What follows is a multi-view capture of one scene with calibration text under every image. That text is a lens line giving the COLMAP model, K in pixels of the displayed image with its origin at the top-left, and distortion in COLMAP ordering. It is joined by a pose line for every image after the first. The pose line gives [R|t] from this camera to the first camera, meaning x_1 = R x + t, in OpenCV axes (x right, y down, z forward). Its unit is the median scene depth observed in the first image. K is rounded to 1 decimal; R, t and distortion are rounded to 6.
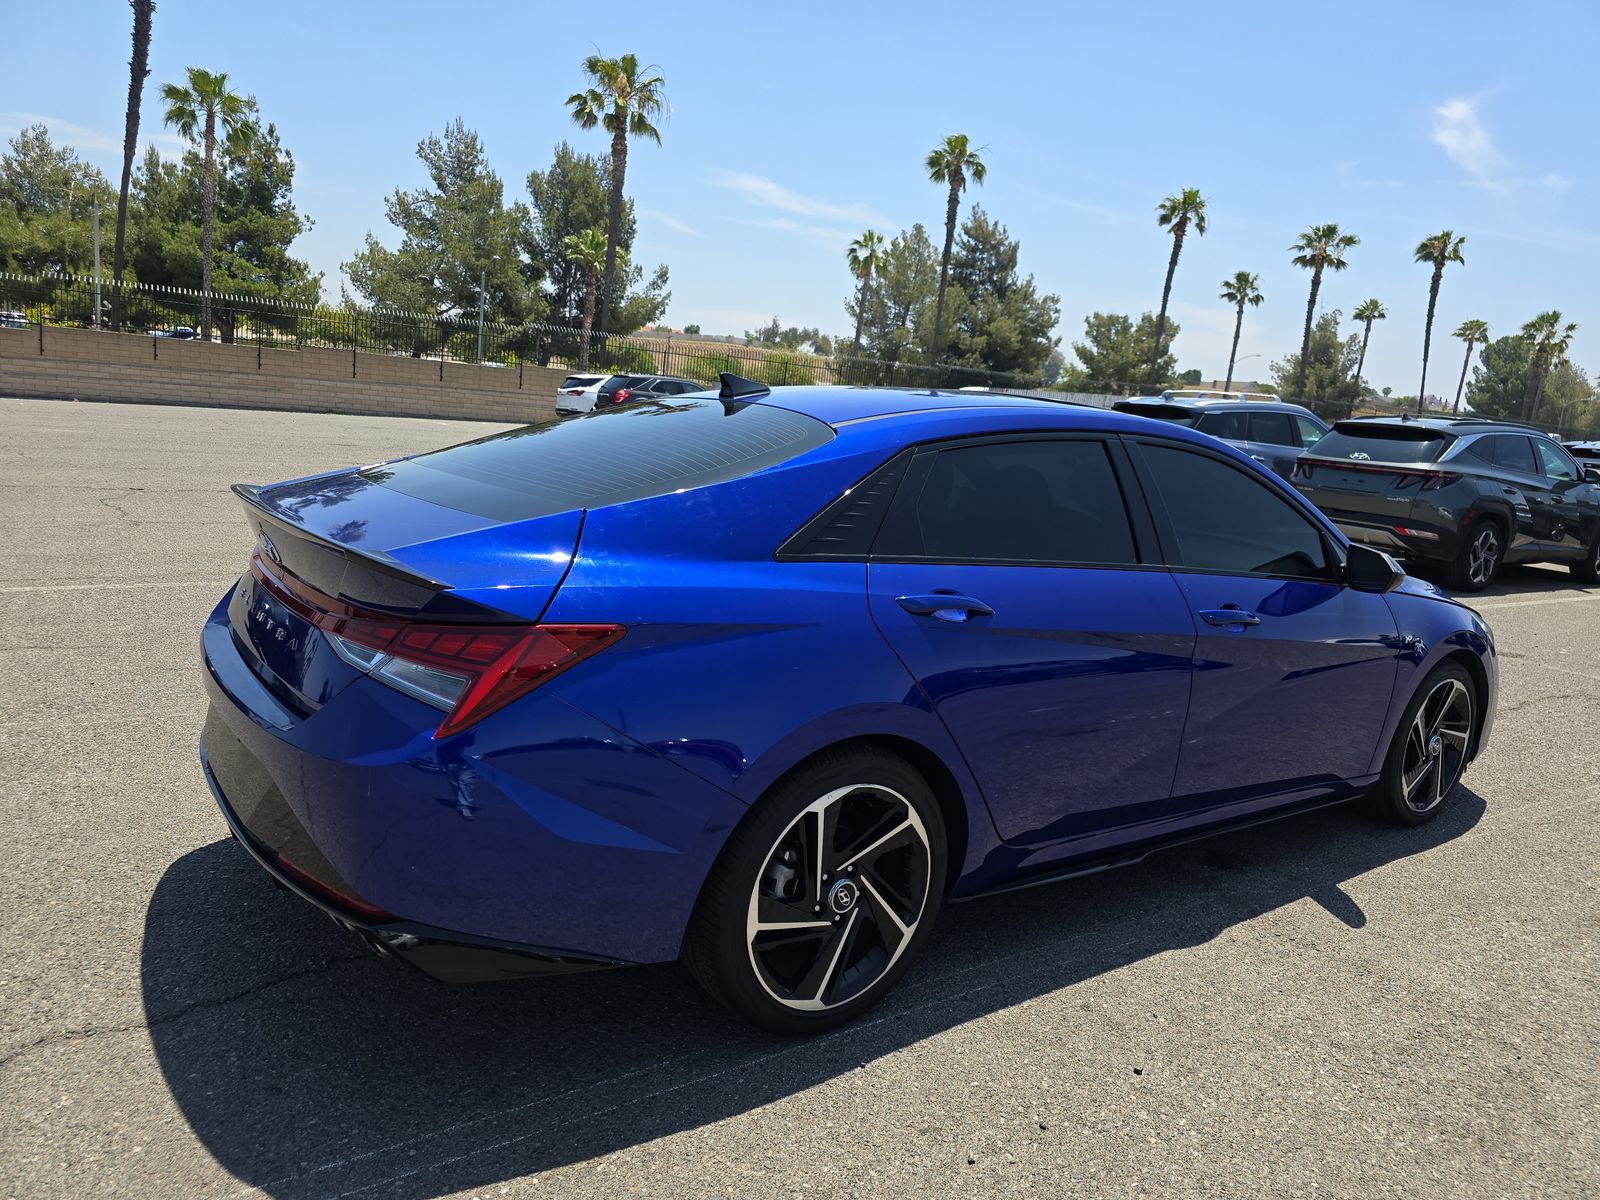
lens RADIAL K [[1081.2, 0, 799.9], [0, 1081.2, 598.3], [0, 0, 1]] dist [0.026331, -0.025001]
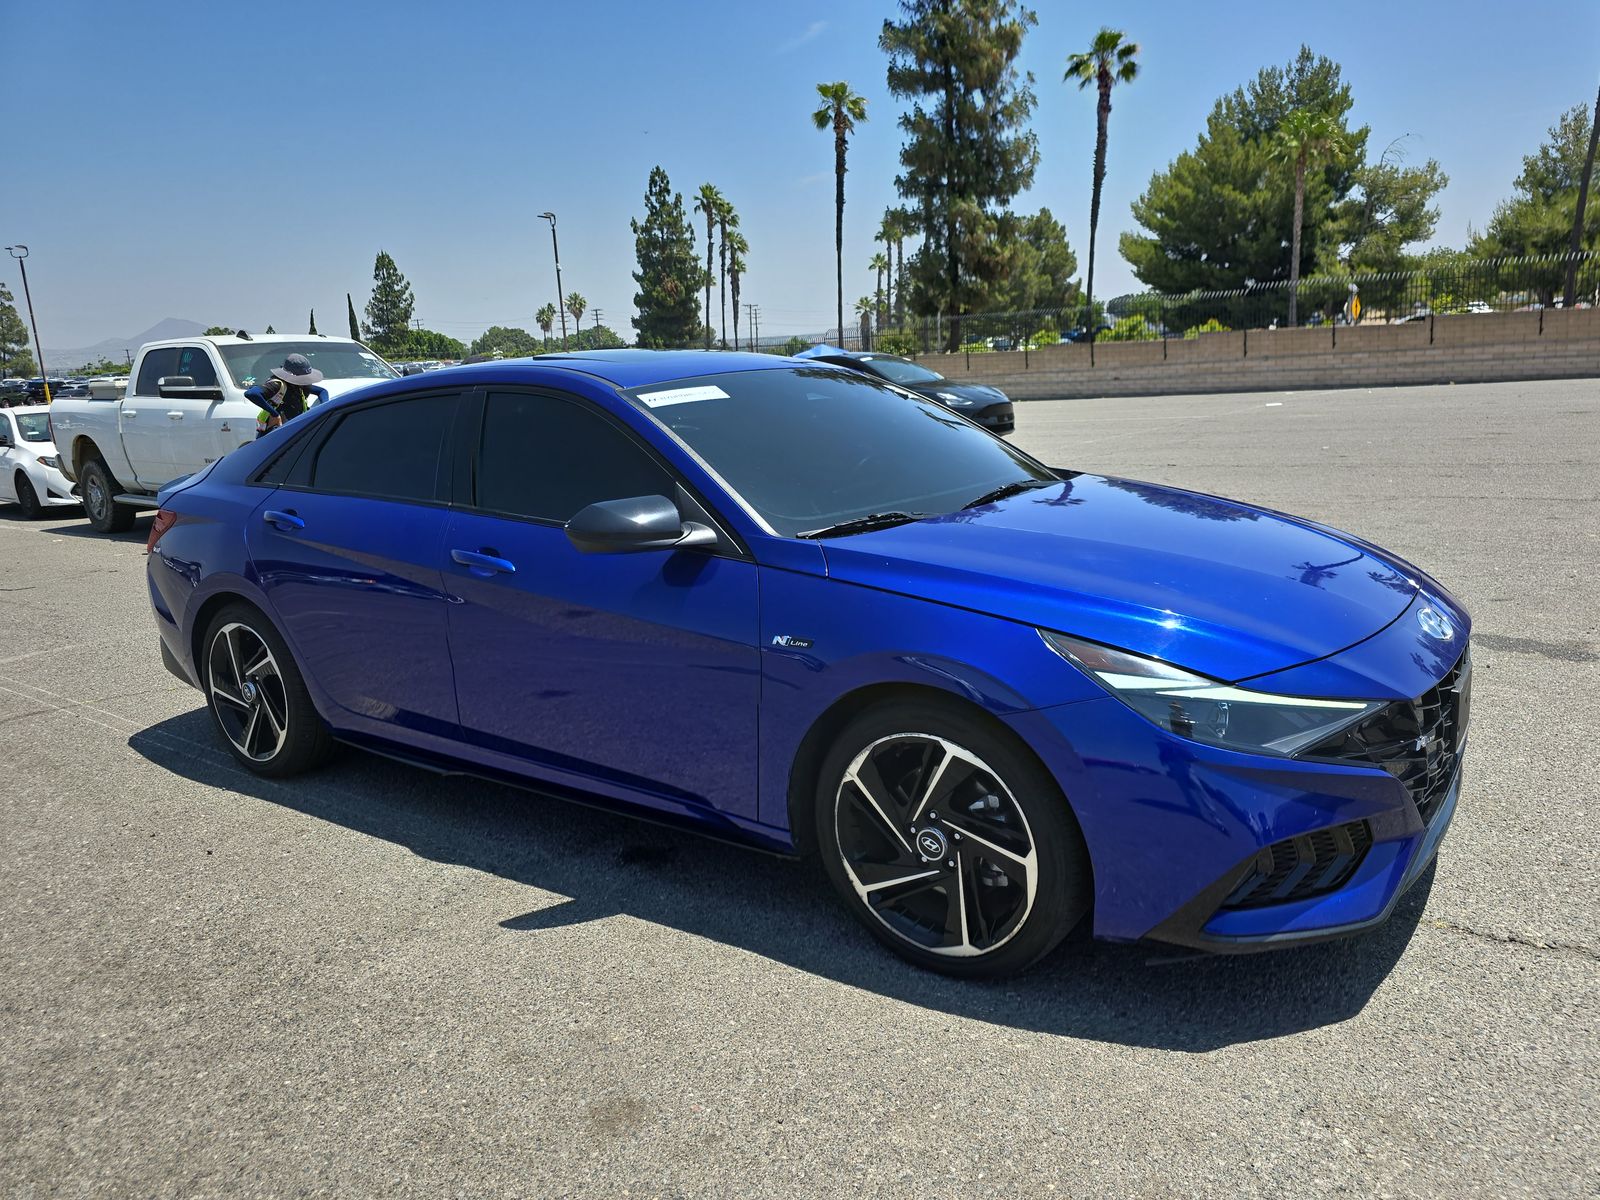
lens RADIAL K [[1081.2, 0, 810.7], [0, 1081.2, 598.3], [0, 0, 1]] dist [0.026331, -0.025001]
pose [[0.330372, 0.097391, -0.938813, 0.125825], [-0.083164, 0.993797, 0.073830, -0.004203], [0.940180, 0.053684, 0.336422, 0.083417]]
